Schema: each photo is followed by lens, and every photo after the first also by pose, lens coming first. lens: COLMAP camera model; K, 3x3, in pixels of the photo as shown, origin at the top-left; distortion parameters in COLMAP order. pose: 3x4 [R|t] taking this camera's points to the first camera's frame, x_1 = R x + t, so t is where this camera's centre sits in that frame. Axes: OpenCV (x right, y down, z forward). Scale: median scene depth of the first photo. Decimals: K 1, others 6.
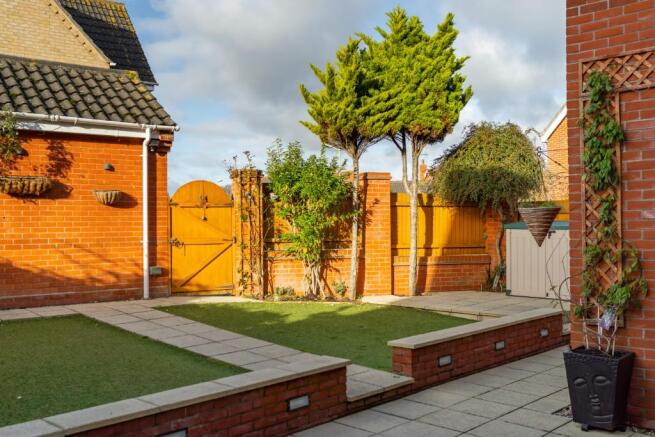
lens RADIAL K [[664.3, 0, 318.4], [0, 664.3, 217.7], [0, 0, 1]] dist [-0.008056, -0.007267]
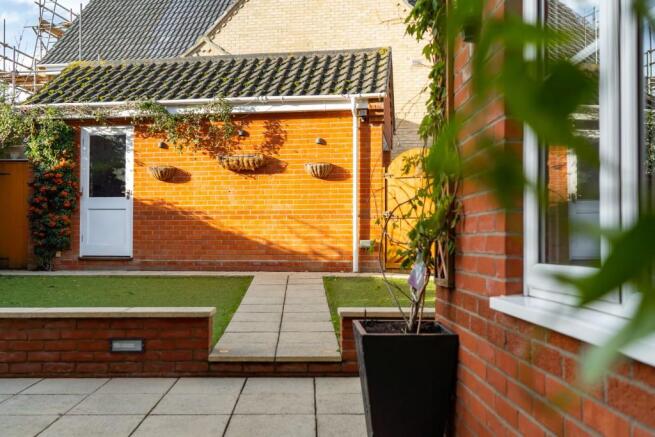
lens RADIAL K [[664.3, 0, 318.4], [0, 664.3, 217.7], [0, 0, 1]] dist [-0.008056, -0.007267]
pose [[0.695380, -0.015815, -0.718468, 0.408359], [0.002265, 0.999801, -0.019817, 0.061074], [0.718638, 0.012153, 0.695278, 0.278360]]
